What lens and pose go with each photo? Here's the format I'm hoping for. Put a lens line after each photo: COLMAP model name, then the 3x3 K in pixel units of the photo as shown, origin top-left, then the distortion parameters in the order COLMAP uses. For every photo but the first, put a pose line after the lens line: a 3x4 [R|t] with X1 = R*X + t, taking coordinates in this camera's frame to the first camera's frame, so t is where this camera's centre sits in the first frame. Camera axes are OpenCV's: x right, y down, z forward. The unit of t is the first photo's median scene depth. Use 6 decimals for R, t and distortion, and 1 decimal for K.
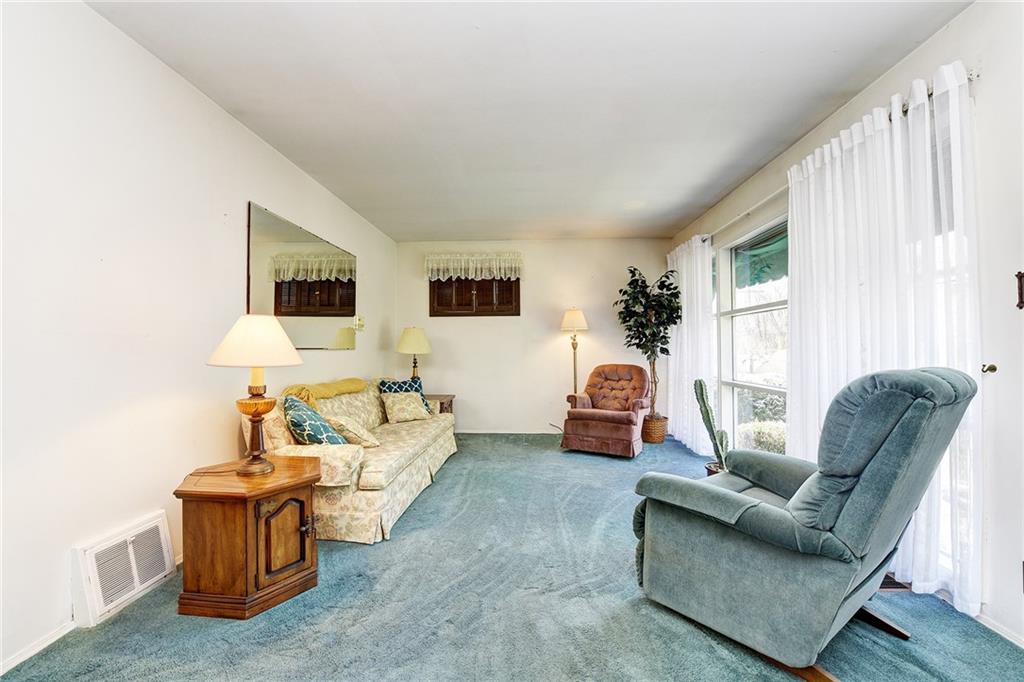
lens RADIAL K [[421.6, 0, 493.5], [0, 421.6, 340.2], [0, 0, 1]] dist [-0.020681, -0.001019]
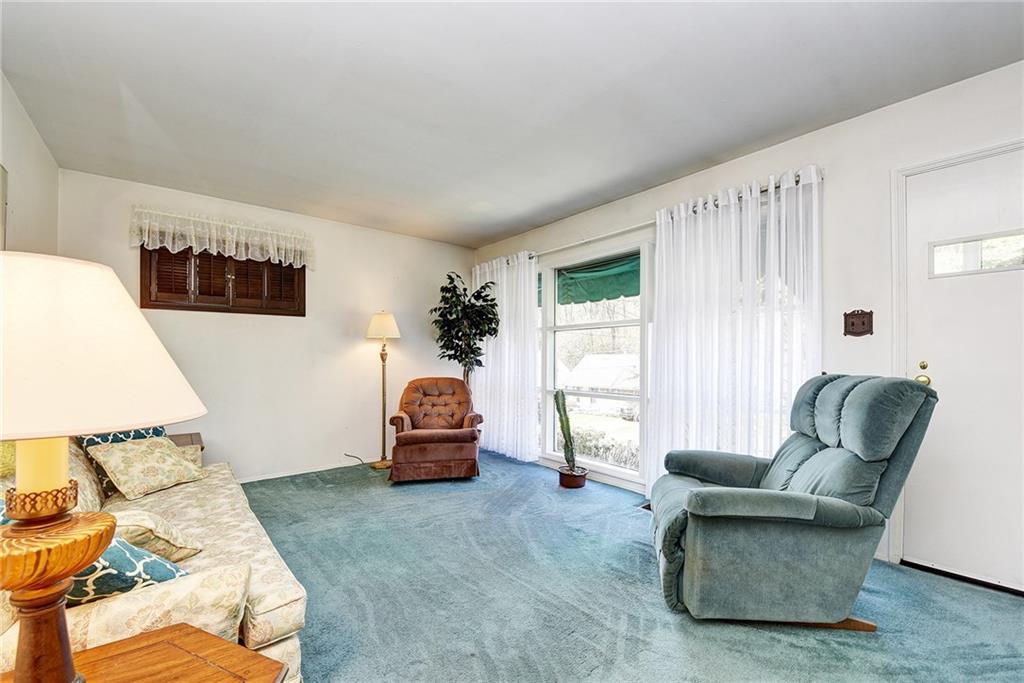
lens RADIAL K [[421.6, 0, 557.8], [0, 421.6, 362.1], [0, 0, 1]] dist [-0.020681, -0.001019]
pose [[0.700843, -0.003708, 0.713306, -0.181789], [-0.014108, 0.999719, 0.019057, 0.002537], [-0.713176, -0.023419, 0.700594, 0.187641]]
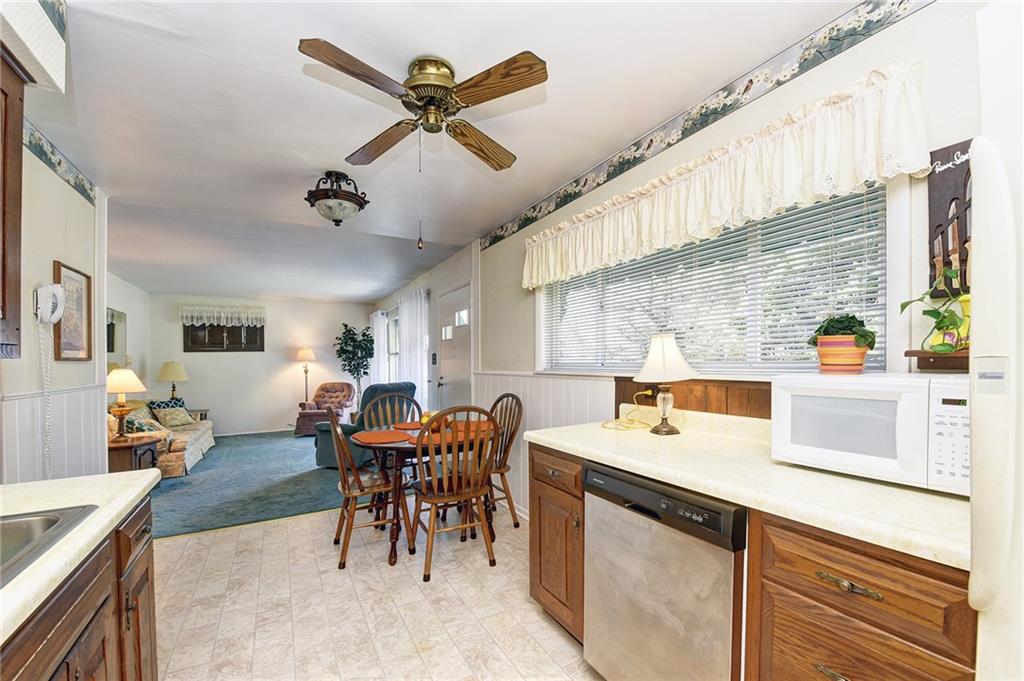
lens RADIAL K [[421.7, 0, 532.8], [0, 421.7, 363.1], [0, 0, 1]] dist [-0.014665, -0.002083]
pose [[0.808426, -0.013727, 0.588438, -0.044783], [0.003271, 0.999817, 0.018830, -0.050143], [-0.588589, -0.013298, 0.808323, -0.816205]]
